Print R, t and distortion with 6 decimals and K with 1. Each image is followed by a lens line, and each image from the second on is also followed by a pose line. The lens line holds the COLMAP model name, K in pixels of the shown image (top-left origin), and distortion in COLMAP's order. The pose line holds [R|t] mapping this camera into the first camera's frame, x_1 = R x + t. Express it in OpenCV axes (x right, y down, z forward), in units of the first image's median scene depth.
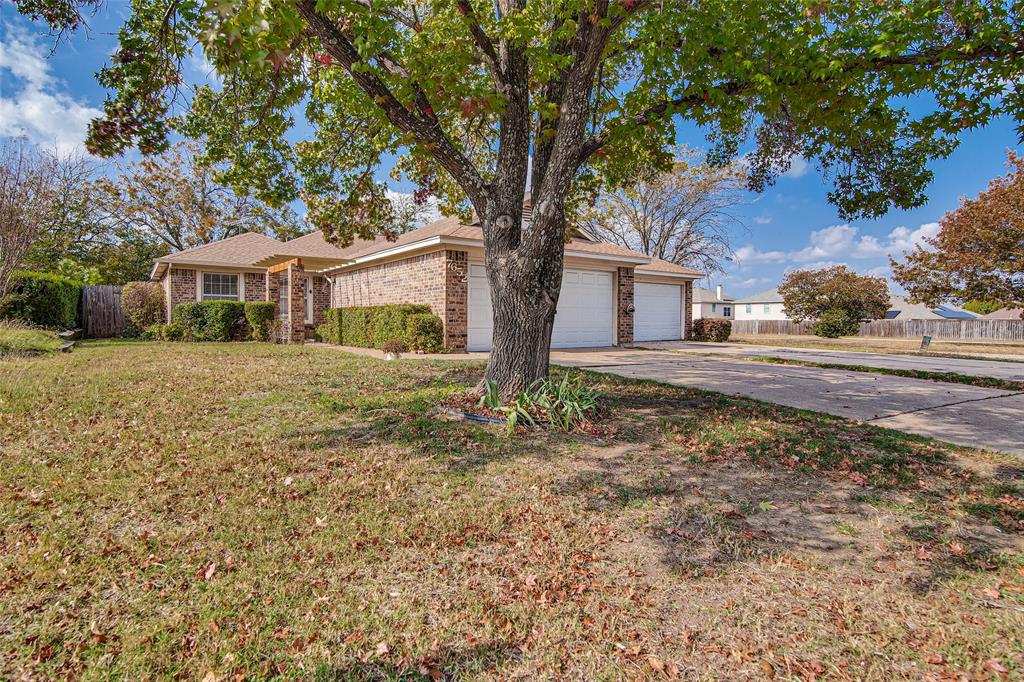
lens RADIAL K [[474.9, 0, 509.1], [0, 474.9, 328.9], [0, 0, 1]] dist [-0.010564, 0.000073]
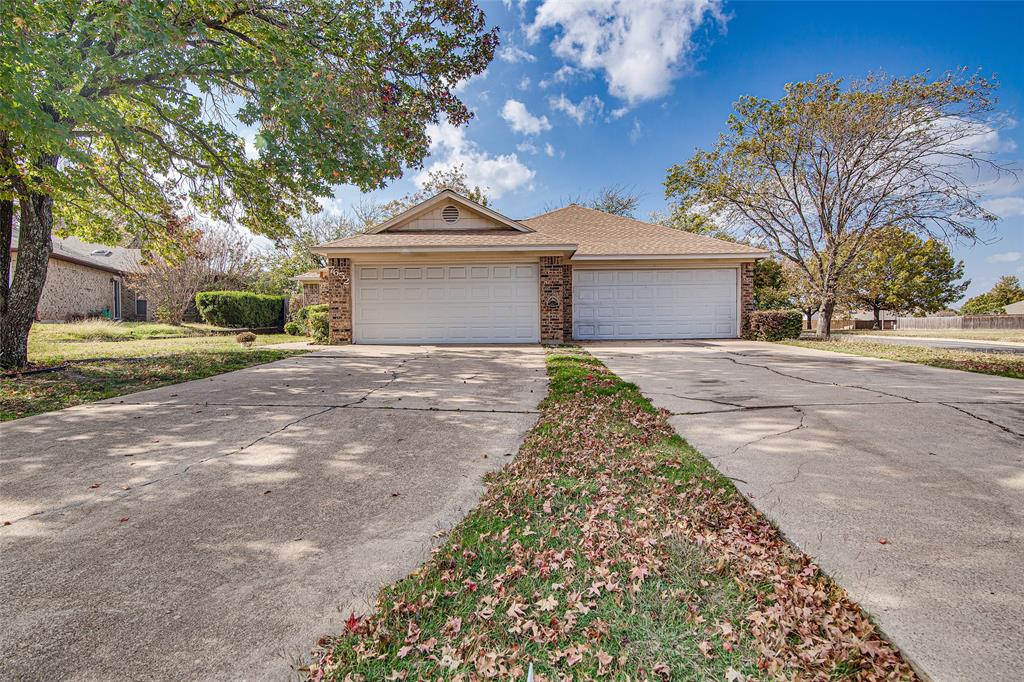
lens RADIAL K [[474.9, 0, 509.1], [0, 474.9, 328.9], [0, 0, 1]] dist [-0.010564, 0.000073]
pose [[0.768452, 0.005241, -0.639886, 0.833137], [0.001753, 0.999945, 0.010294, -0.000183], [0.639905, -0.009032, 0.768401, 0.307294]]
